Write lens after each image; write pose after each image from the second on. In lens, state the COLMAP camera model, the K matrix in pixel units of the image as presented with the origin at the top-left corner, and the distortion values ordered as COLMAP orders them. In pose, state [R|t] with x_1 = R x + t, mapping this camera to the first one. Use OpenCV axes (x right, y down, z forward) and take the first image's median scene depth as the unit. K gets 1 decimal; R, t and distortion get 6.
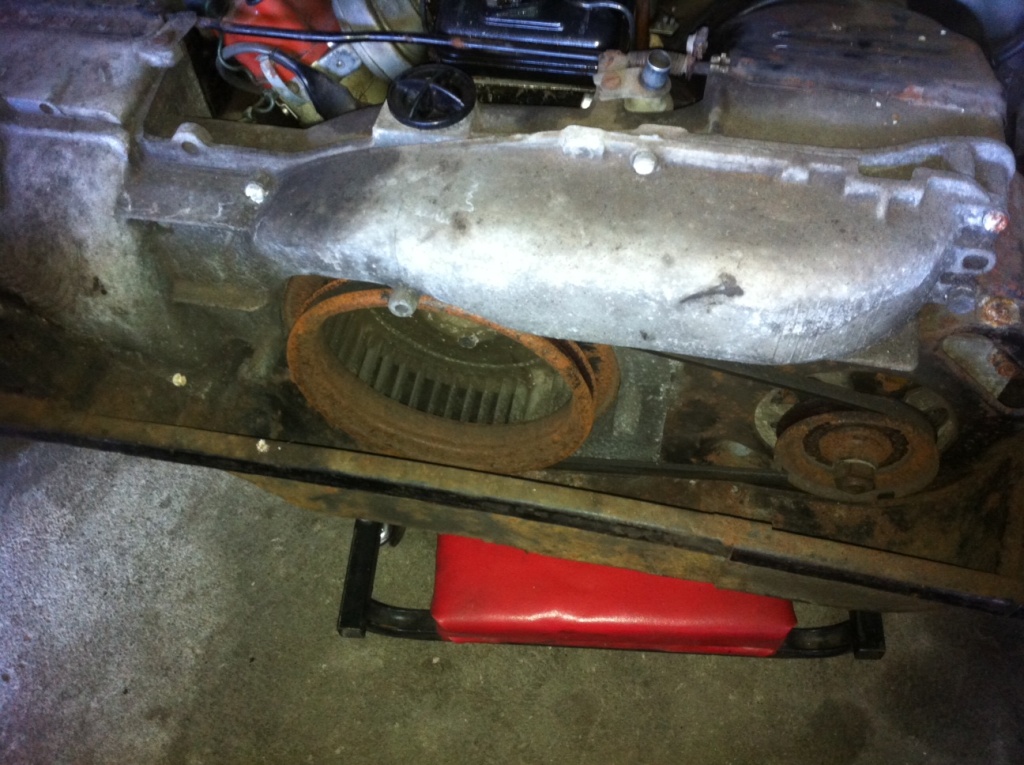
lens RADIAL K [[964.0, 0, 512.0], [0, 964.0, 382.5], [0, 0, 1]] dist [-0.018022, -0.027819]
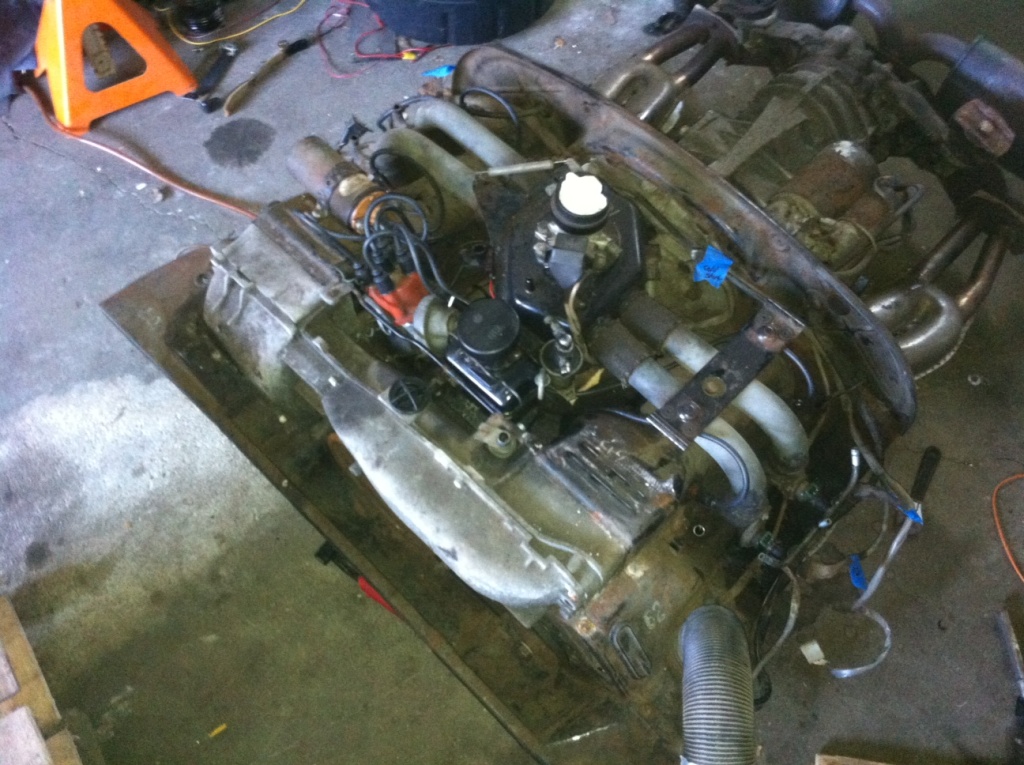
lens RADIAL K [[873.9, 0, 512.0], [0, 873.9, 382.5], [0, 0, 1]] dist [0.002767, 0.001256]
pose [[0.844634, 0.499996, -0.191306, 0.467295], [-0.482449, 0.865800, 0.132791, -0.691636], [0.232028, -0.019864, 0.972506, -0.836112]]
